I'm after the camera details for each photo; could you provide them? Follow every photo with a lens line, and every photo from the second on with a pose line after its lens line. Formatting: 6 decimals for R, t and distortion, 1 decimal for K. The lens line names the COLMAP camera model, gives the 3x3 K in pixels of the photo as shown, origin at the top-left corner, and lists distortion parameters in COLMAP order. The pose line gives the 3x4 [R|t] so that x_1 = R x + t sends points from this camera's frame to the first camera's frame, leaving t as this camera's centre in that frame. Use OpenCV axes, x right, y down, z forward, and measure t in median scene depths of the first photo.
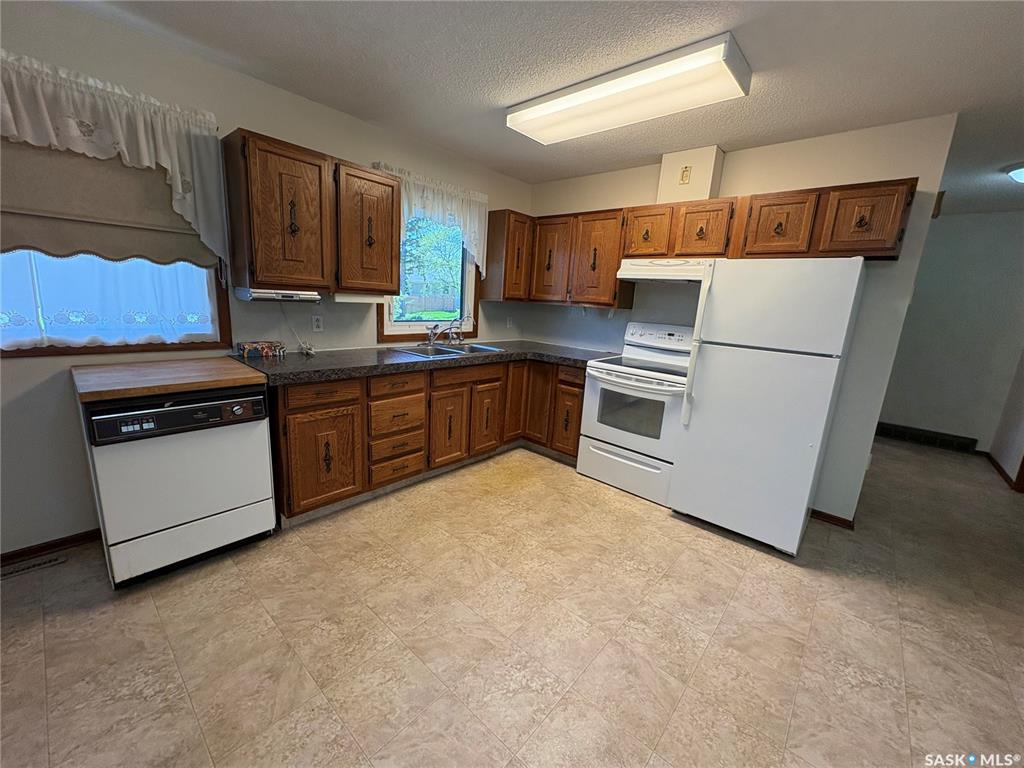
lens RADIAL K [[406.2, 0, 512.8], [0, 406.2, 384.2], [0, 0, 1]] dist [0.000002, -0.000438]
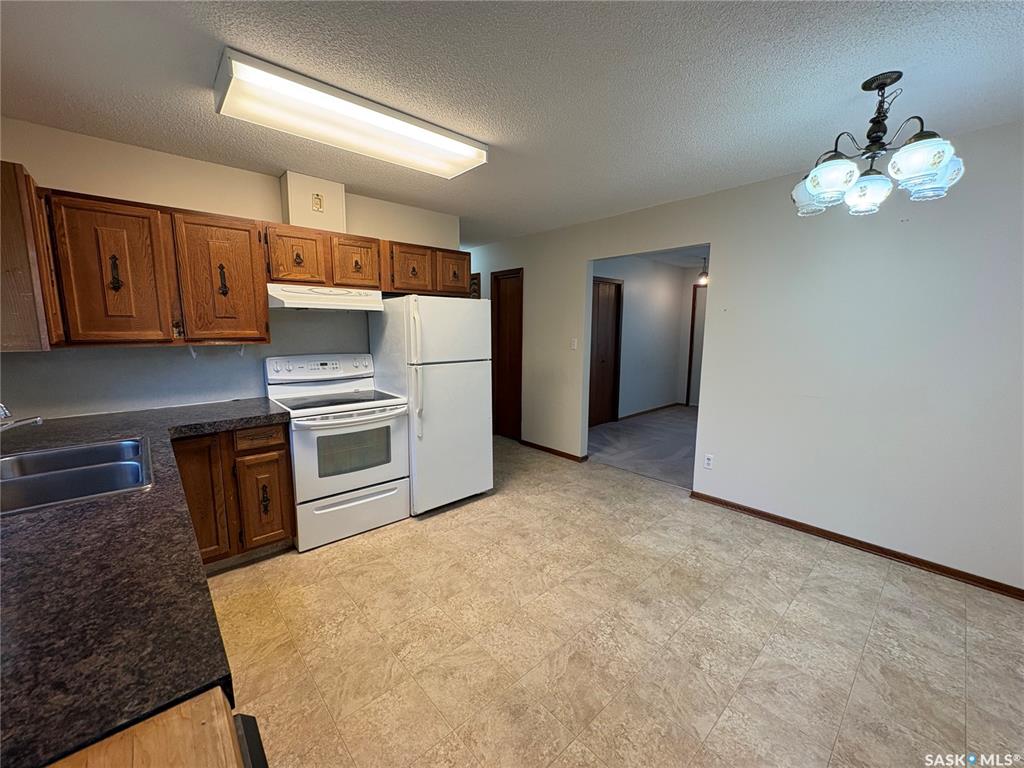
lens RADIAL K [[408.6, 0, 512.0], [0, 408.6, 384.0], [0, 0, 1]] dist [0.001439, -0.000018]
pose [[0.112509, -0.195149, 0.974299, -0.611066], [0.213715, 0.962329, 0.168072, -0.173454], [-0.970396, 0.189313, 0.149977, 0.520575]]
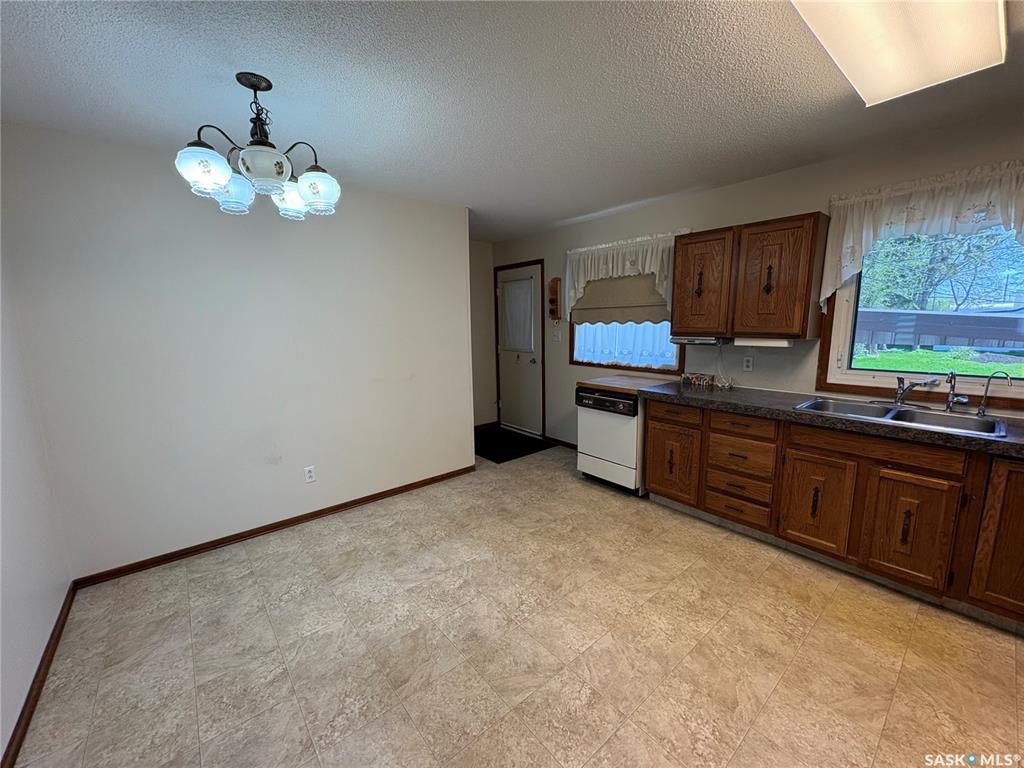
lens RADIAL K [[406.2, 0, 512.8], [0, 406.2, 384.2], [0, 0, 1]] dist [0.000002, -0.000438]
pose [[-0.152566, 0.094942, -0.983722, 0.761857], [-0.202770, 0.971192, 0.125181, -0.105828], [0.967268, 0.218567, -0.128920, 0.533312]]
